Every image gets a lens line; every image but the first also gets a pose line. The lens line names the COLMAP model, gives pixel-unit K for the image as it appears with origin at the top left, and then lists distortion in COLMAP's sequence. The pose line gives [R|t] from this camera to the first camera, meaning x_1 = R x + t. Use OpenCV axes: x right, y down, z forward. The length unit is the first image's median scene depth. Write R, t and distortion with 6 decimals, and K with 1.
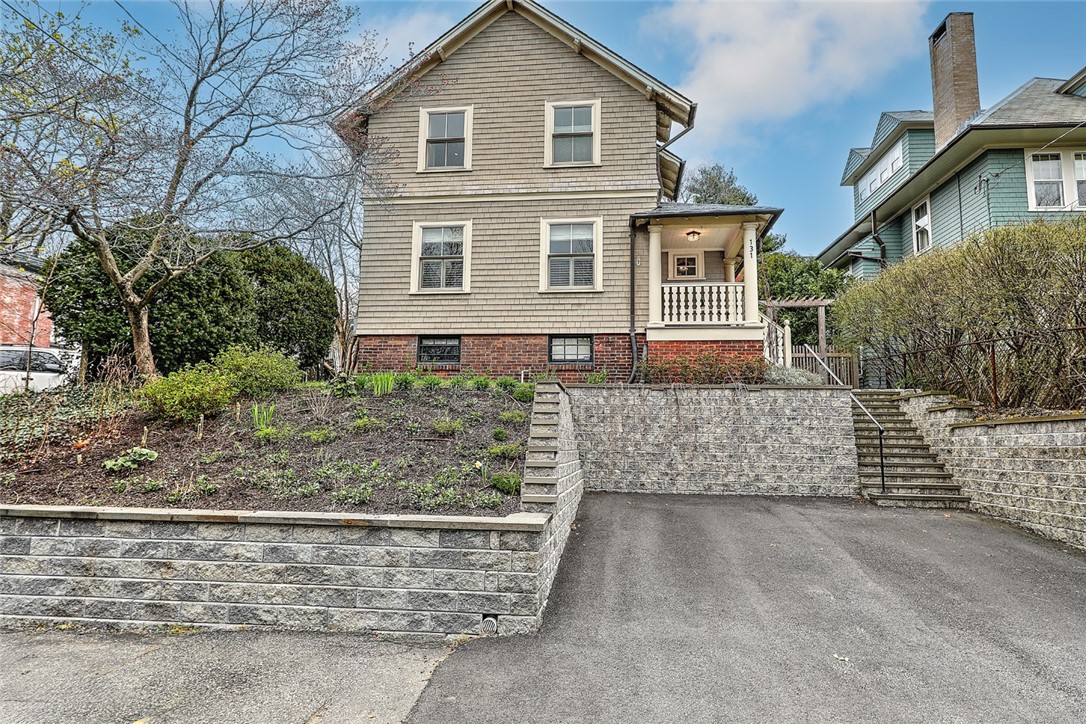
lens RADIAL K [[633.5, 0, 543.0], [0, 633.5, 362.0], [0, 0, 1]] dist [0.017169, -0.000402]
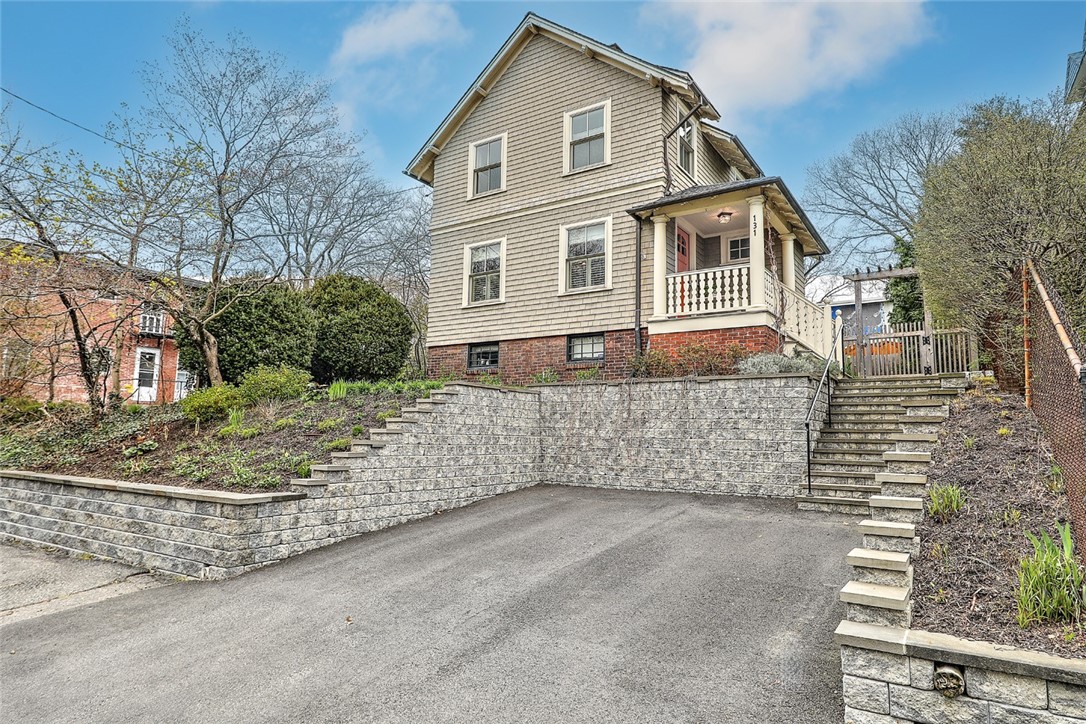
lens RADIAL K [[633.5, 0, 543.0], [0, 633.5, 362.0], [0, 0, 1]] dist [0.017169, -0.000402]
pose [[0.890749, -0.053933, -0.451283, 0.445691], [0.056154, 0.998386, -0.008480, 0.007605], [0.451012, -0.017788, 0.892340, 0.045647]]
